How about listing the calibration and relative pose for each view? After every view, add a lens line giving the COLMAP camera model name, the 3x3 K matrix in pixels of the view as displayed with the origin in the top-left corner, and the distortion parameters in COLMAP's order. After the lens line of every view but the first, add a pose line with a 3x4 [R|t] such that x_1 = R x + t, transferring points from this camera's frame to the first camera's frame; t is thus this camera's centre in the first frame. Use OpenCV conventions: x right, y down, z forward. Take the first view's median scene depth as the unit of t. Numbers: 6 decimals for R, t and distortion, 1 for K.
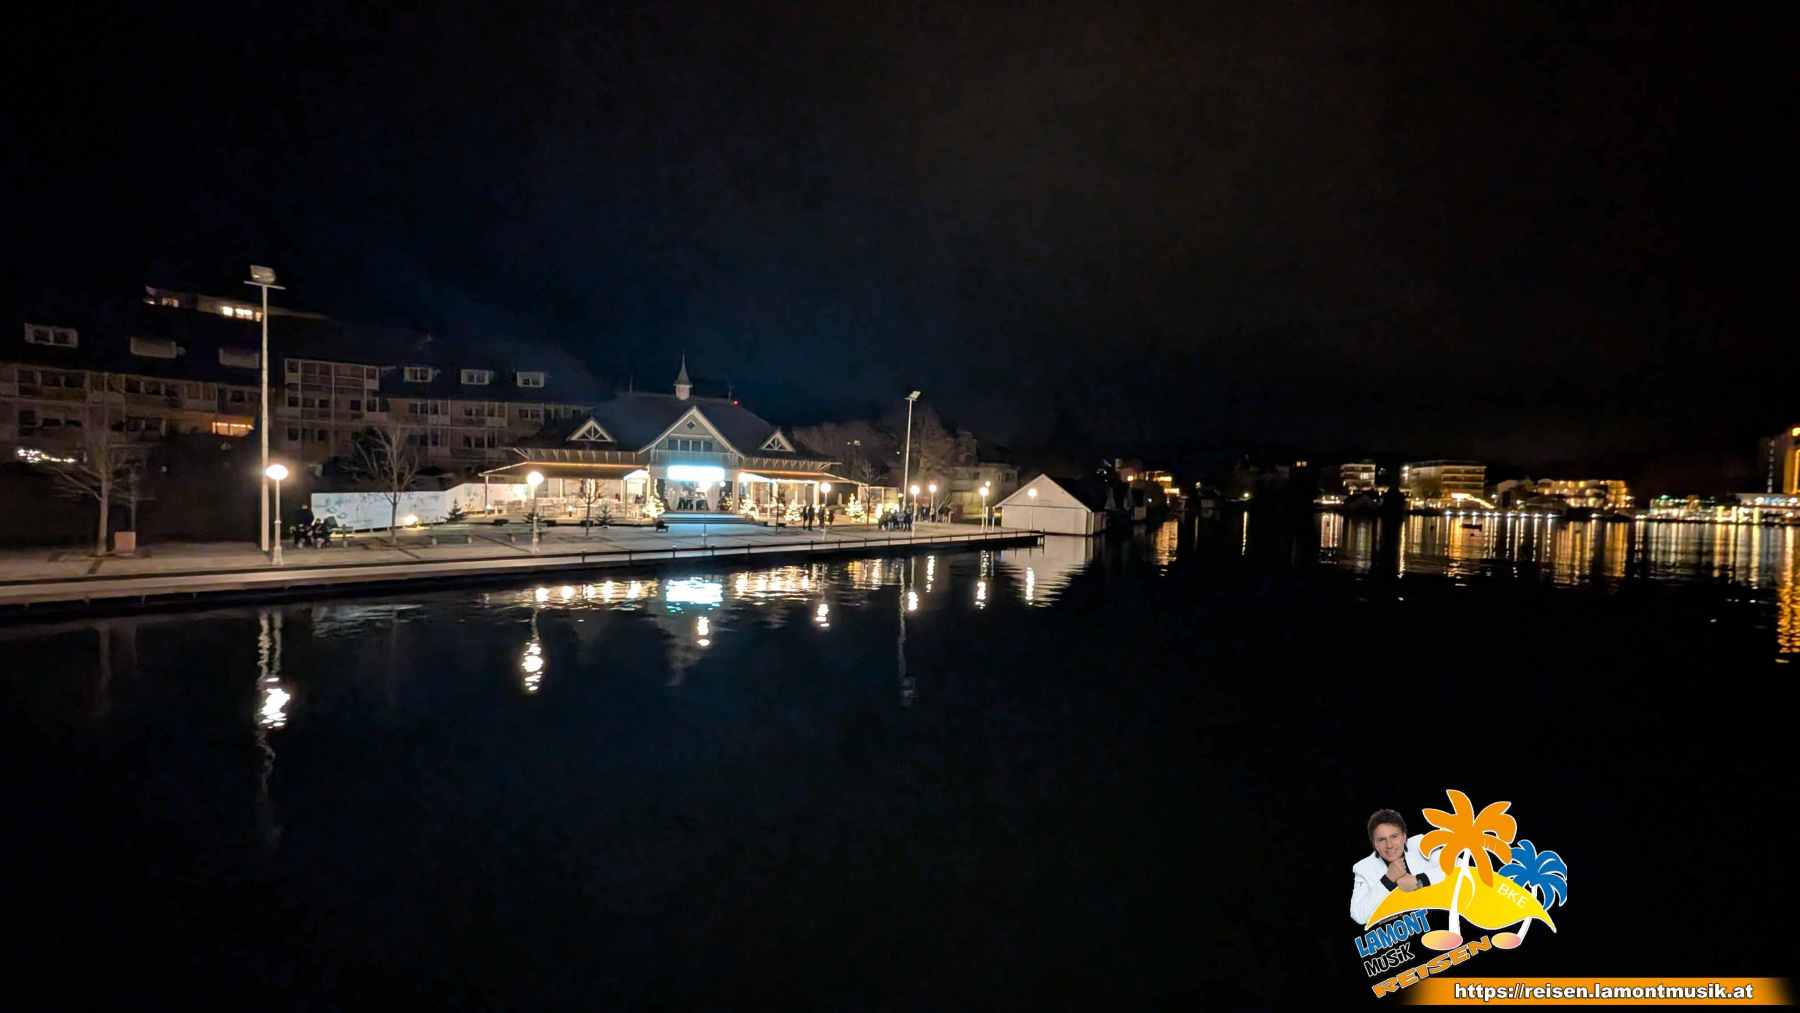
lens RADIAL K [[681.2, 0, 907.0], [0, 681.2, 507.0], [0, 0, 1]] dist [0.001169, 0.000066]
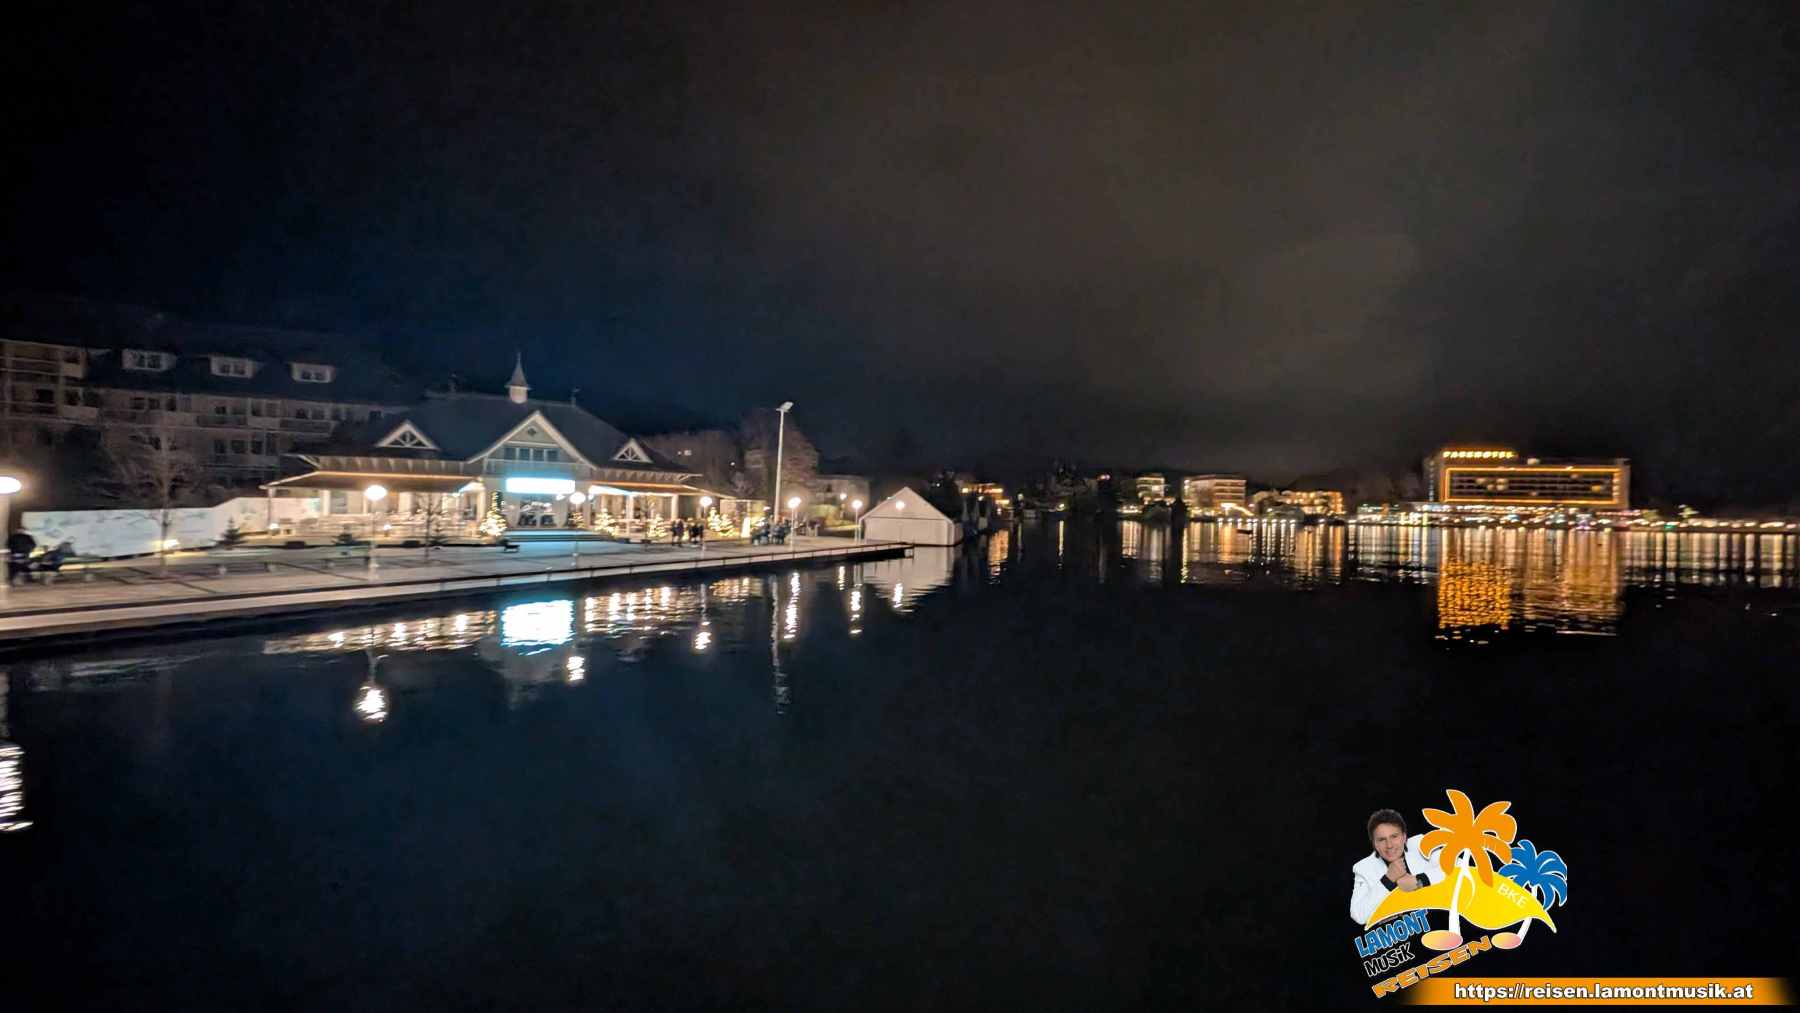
lens RADIAL K [[679.0, 0, 909.5], [0, 679.0, 506.7], [0, 0, 1]] dist [0.000233, 0.000488]
pose [[0.968342, -0.006027, 0.249556, -0.054783], [0.010410, 0.999814, -0.016247, -0.001814], [-0.249411, 0.018331, 0.968224, 0.010381]]
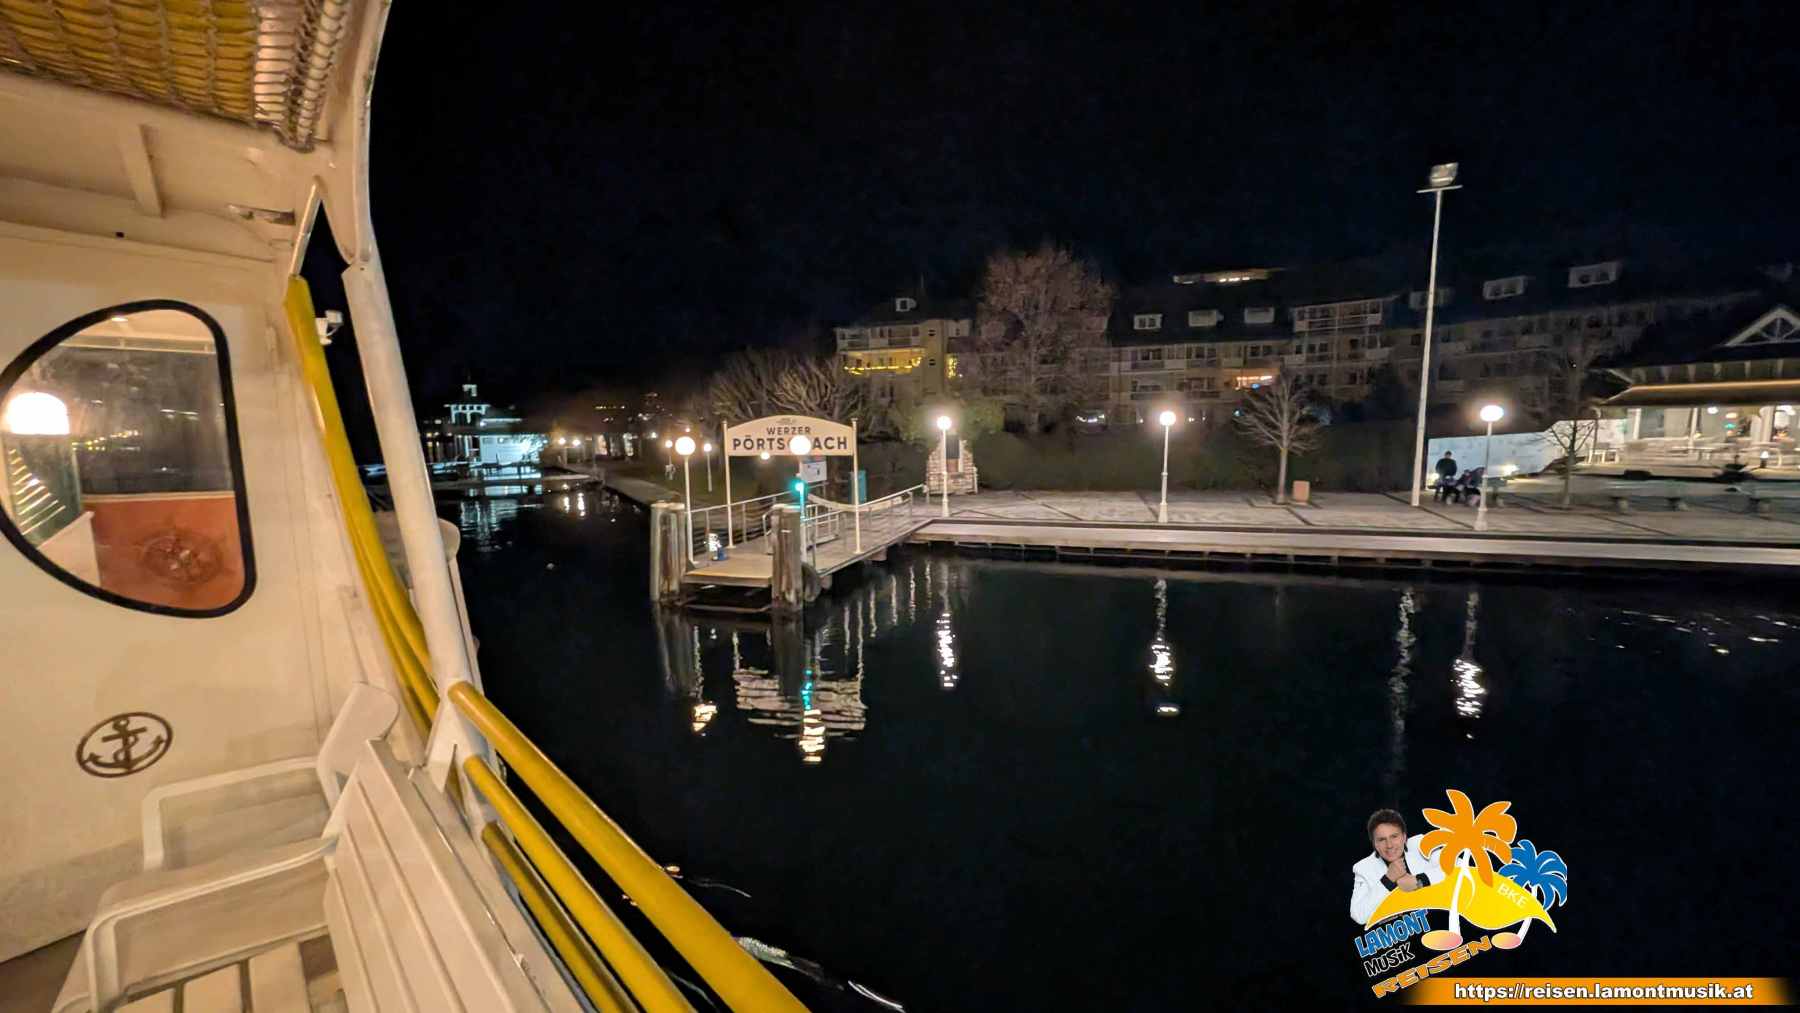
lens RADIAL K [[677.6, 0, 908.8], [0, 677.6, 509.1], [0, 0, 1]] dist [0.012986, 0.000159]
pose [[0.407794, 0.078351, -0.909706, -0.176989], [0.004671, 0.996119, 0.087887, -0.005416], [0.913062, -0.040089, 0.405846, 0.021545]]
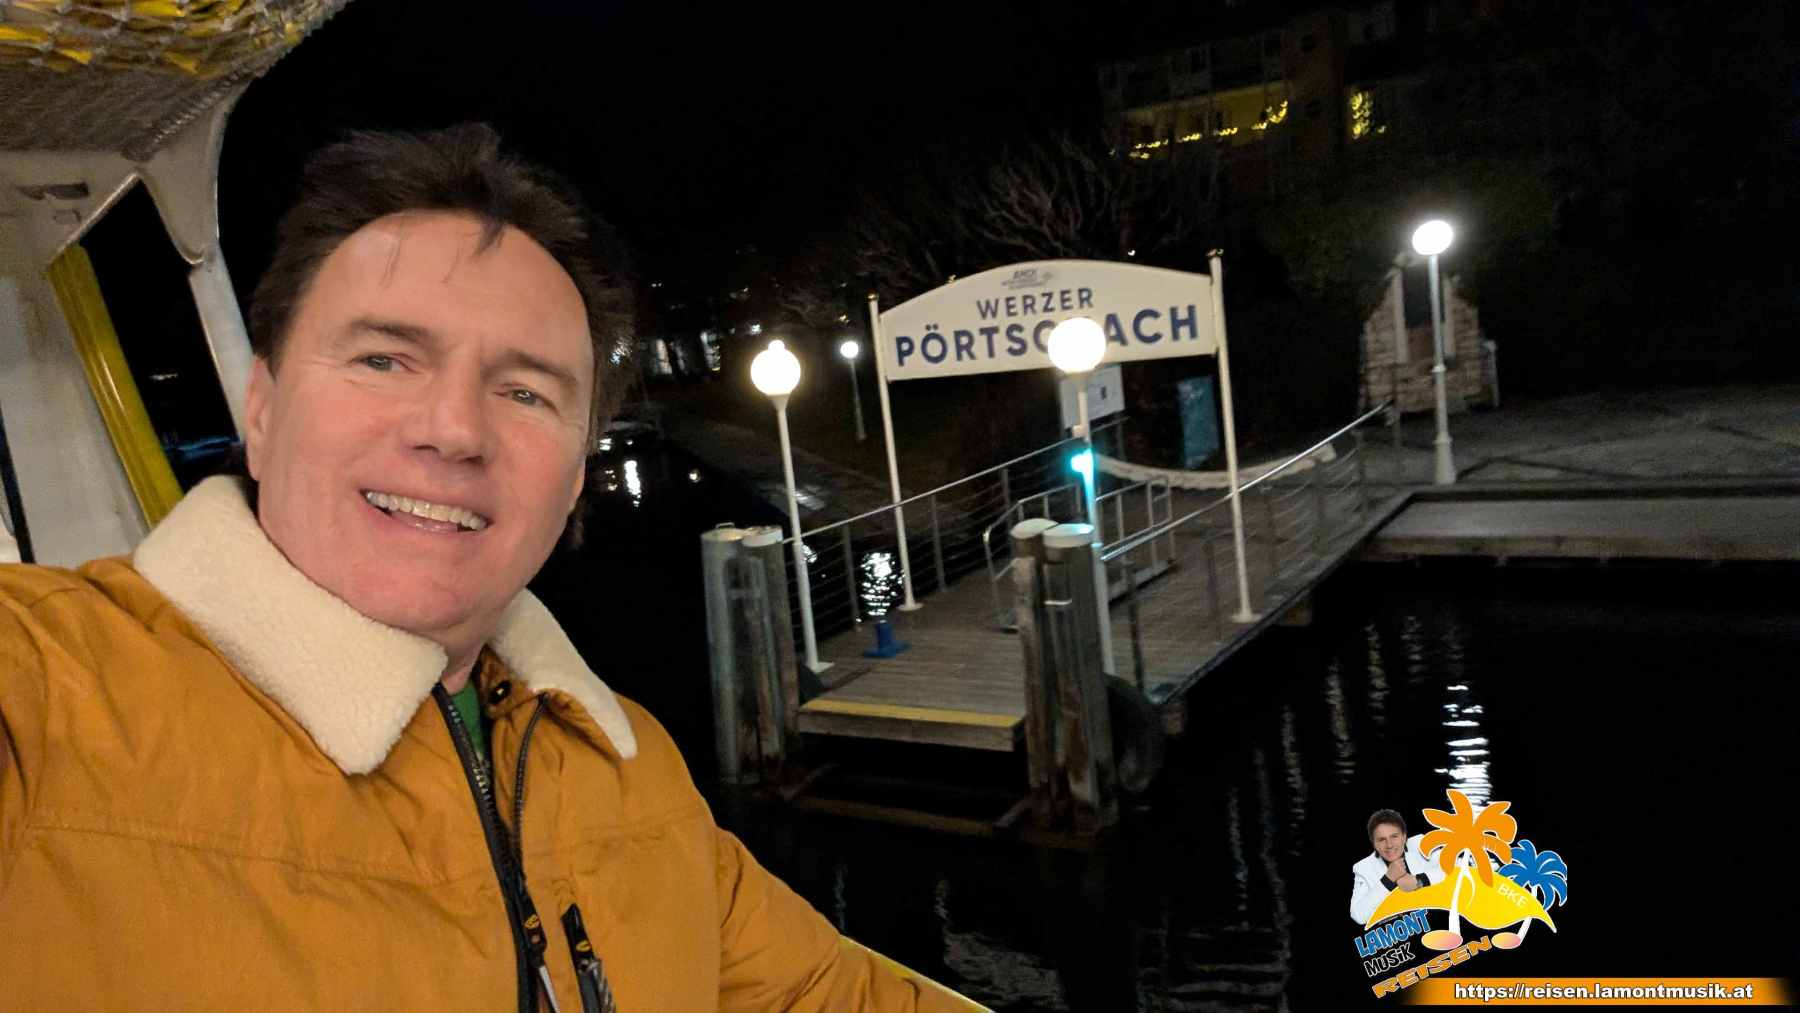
lens RADIAL K [[1289.5, 0, 906.2], [0, 1289.5, 507.3], [0, 0, 1]] dist [0.047027, -0.001240]
pose [[0.165655, 0.111943, -0.979810, -0.255314], [0.098850, 0.986648, 0.129437, -0.009816], [0.981217, -0.118296, 0.152378, 0.036775]]
